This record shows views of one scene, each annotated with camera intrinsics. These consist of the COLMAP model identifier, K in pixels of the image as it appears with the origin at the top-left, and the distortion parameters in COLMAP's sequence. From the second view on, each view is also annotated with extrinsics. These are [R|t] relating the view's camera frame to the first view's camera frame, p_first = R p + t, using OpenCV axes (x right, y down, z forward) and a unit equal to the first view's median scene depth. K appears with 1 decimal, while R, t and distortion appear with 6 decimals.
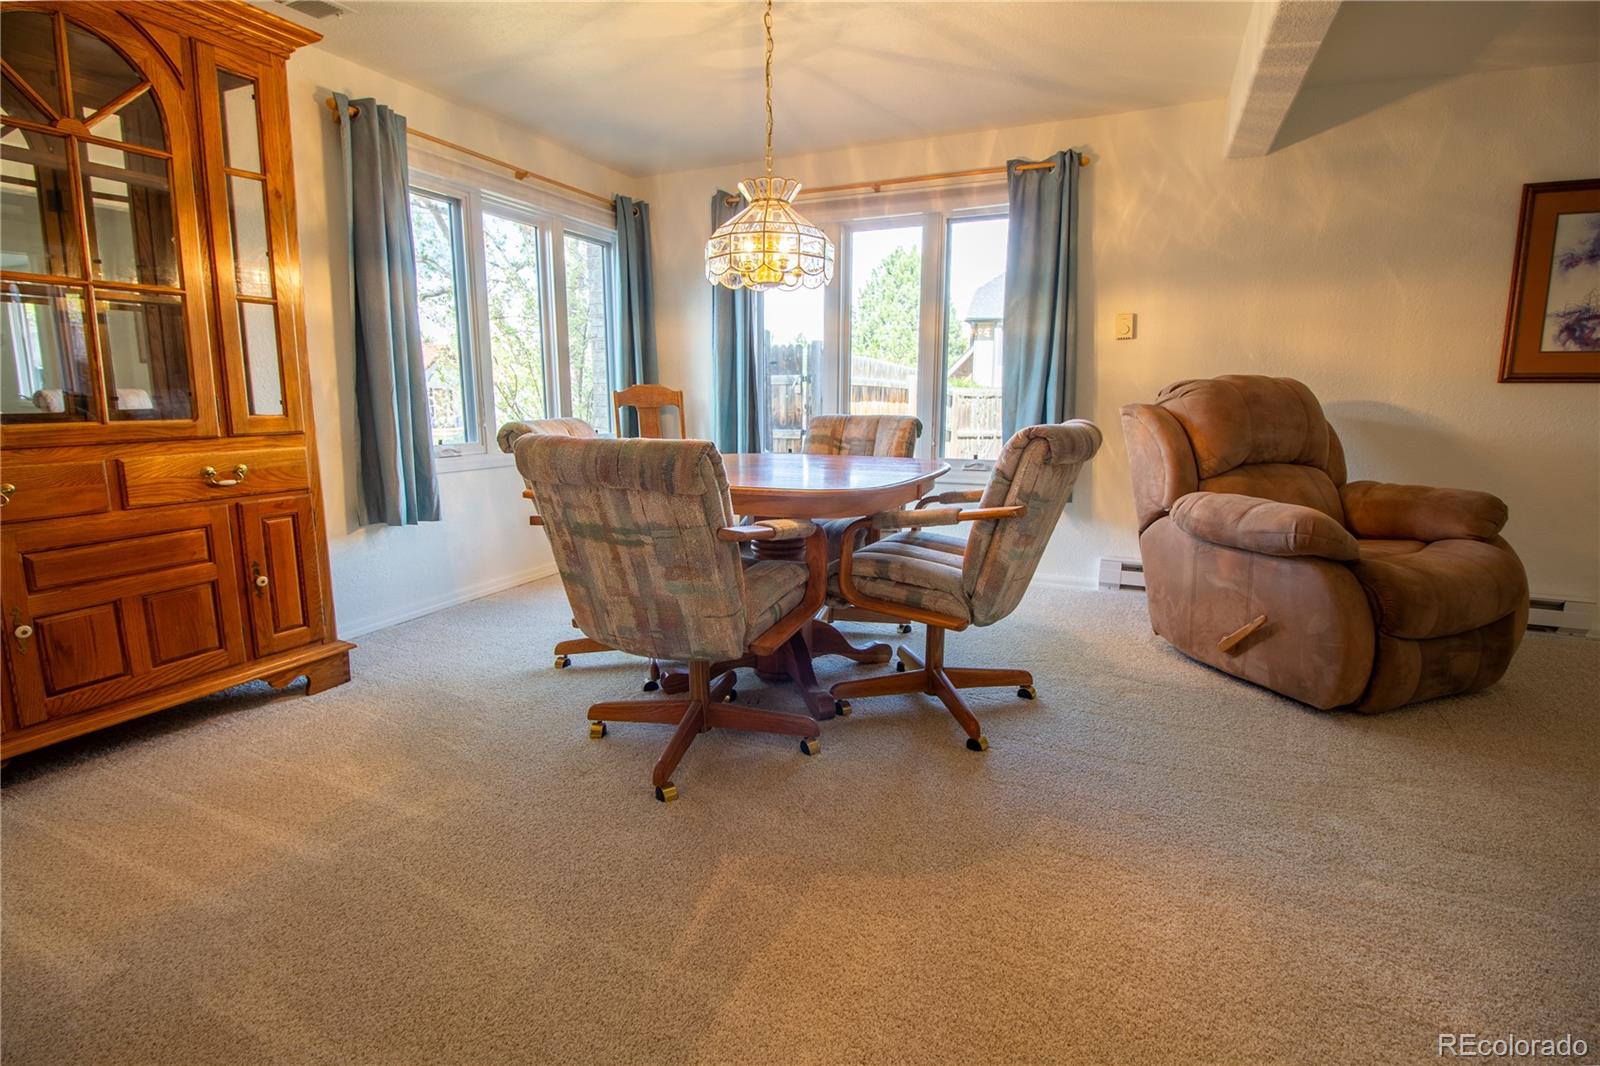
lens RADIAL K [[759.4, 0, 801.5], [0, 759.4, 524.5], [0, 0, 1]] dist [-0.012126, -0.006494]
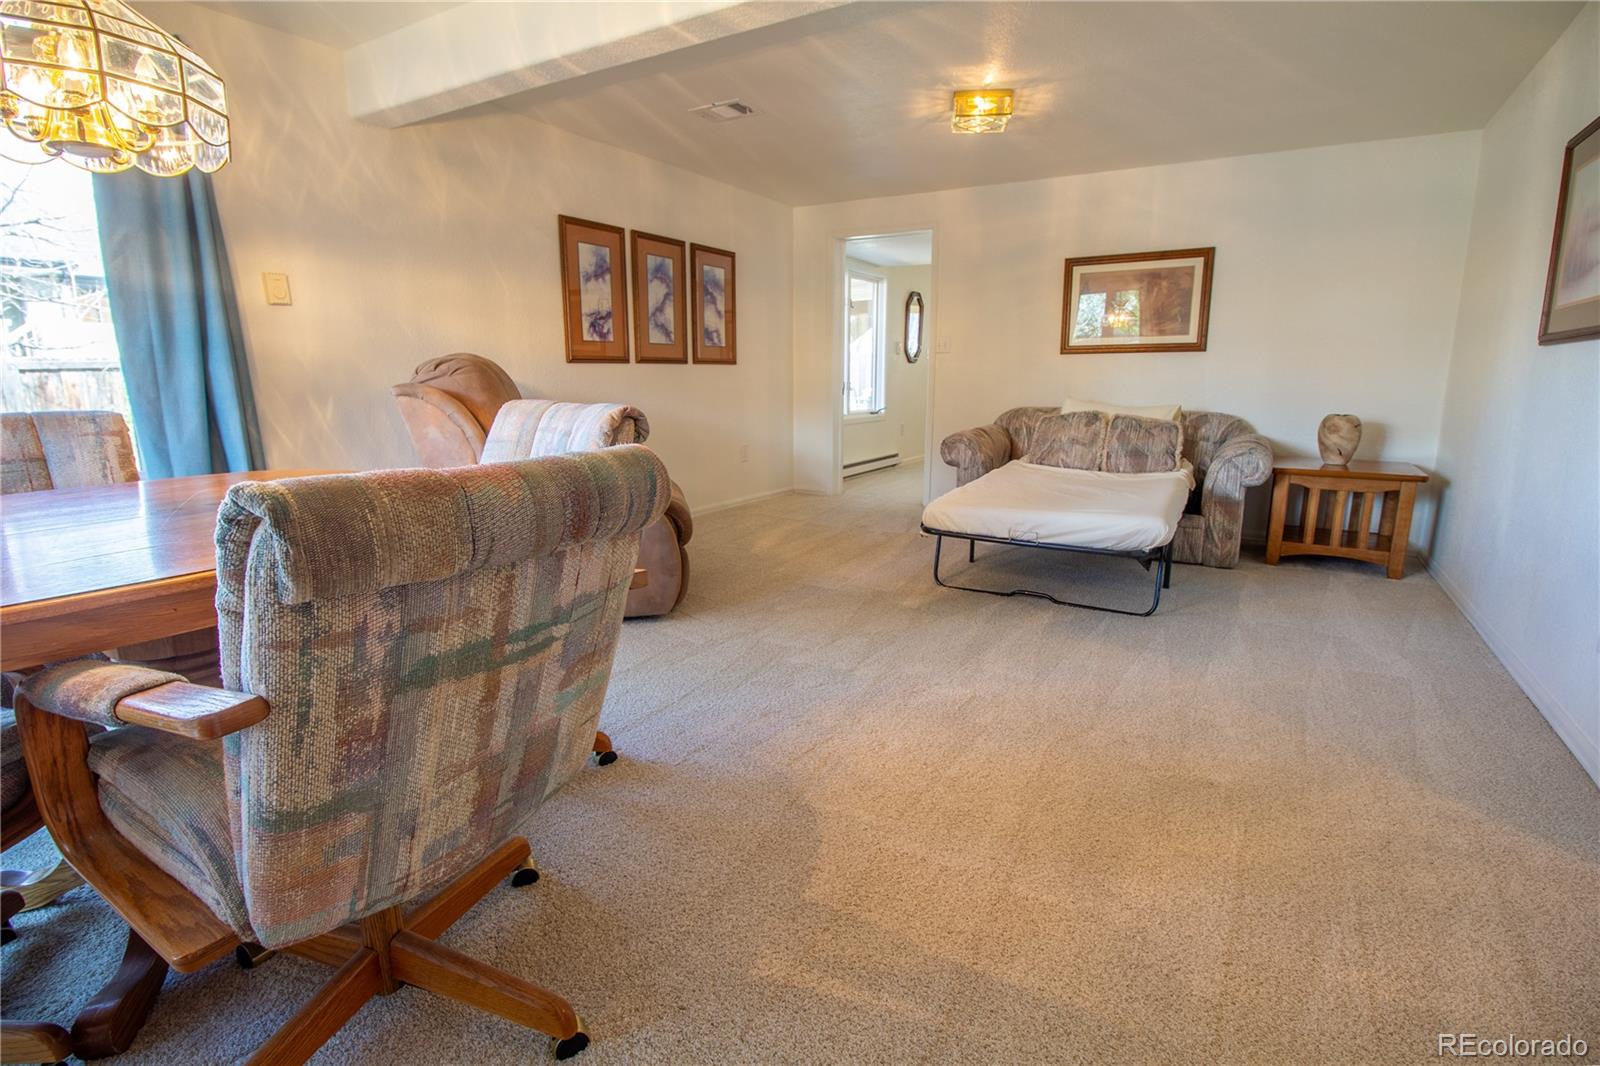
lens RADIAL K [[759.4, 0, 801.3], [0, 759.4, 530.2], [0, 0, 1]] dist [-0.012126, -0.006494]
pose [[0.124454, -0.200226, 0.971813, -0.423853], [0.167470, 0.969615, 0.178326, -0.072903], [-0.977990, 0.140556, 0.154204, 0.435858]]
